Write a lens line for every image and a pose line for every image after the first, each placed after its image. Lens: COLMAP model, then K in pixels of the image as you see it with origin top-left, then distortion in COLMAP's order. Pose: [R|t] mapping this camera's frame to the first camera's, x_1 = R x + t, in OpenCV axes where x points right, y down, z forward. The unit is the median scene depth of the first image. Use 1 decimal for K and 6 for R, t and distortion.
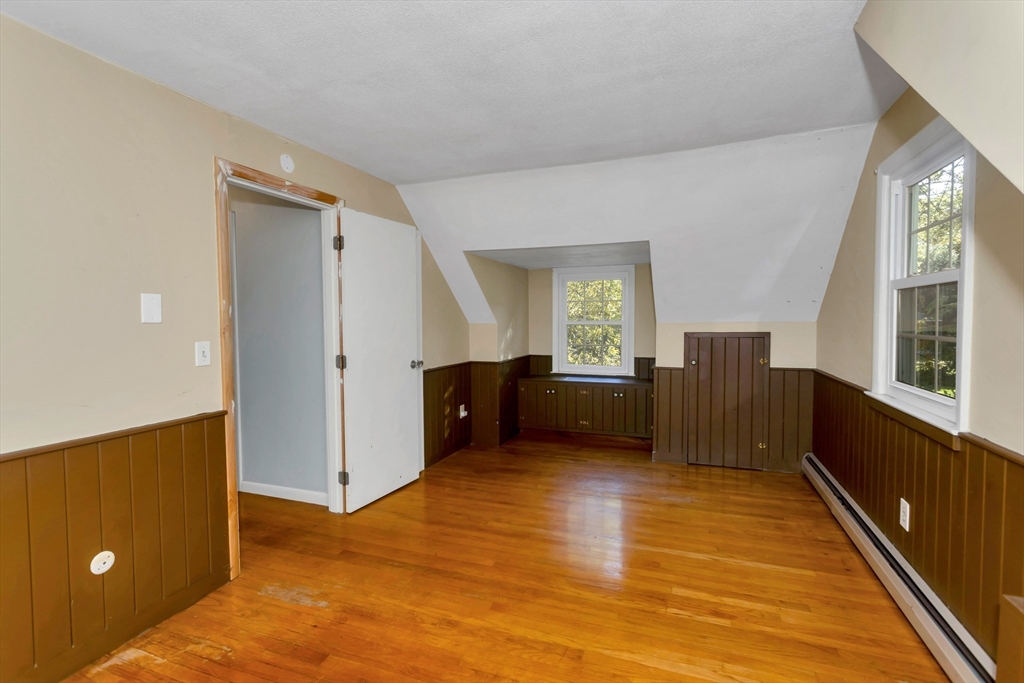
lens RADIAL K [[508.8, 0, 482.5], [0, 508.8, 344.0], [0, 0, 1]] dist [-0.000571, 0.000356]
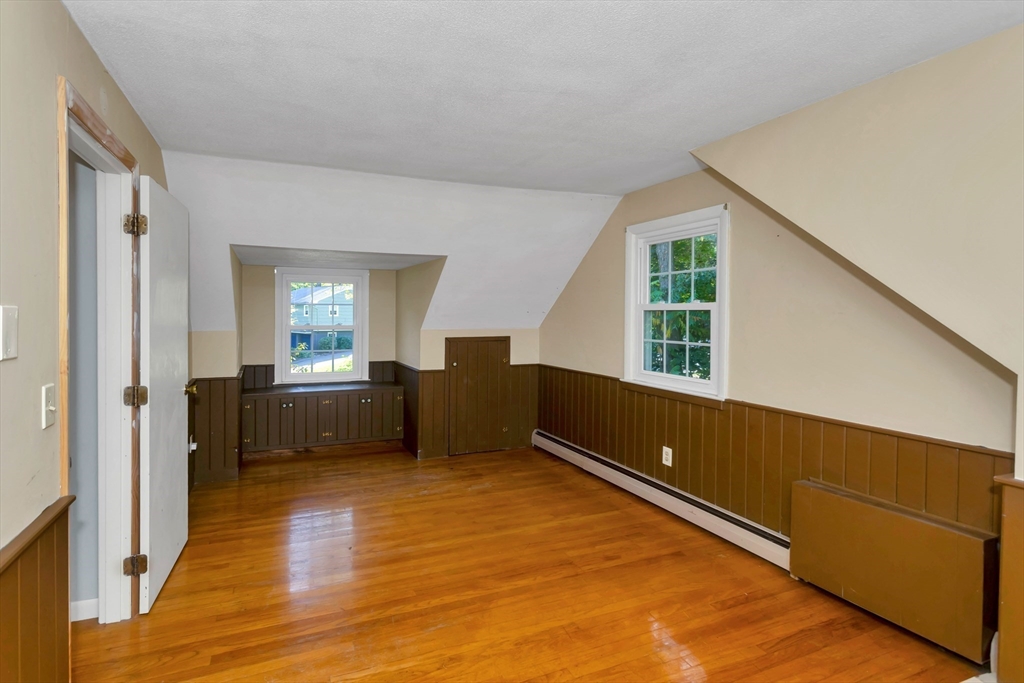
lens RADIAL K [[507.7, 0, 531.4], [0, 507.7, 327.4], [0, 0, 1]] dist [0.000768, 0.000455]
pose [[0.705558, -0.008817, 0.708598, -0.491206], [0.030225, 0.999387, -0.017661, -0.037453], [-0.708008, 0.033879, 0.705392, 0.164682]]
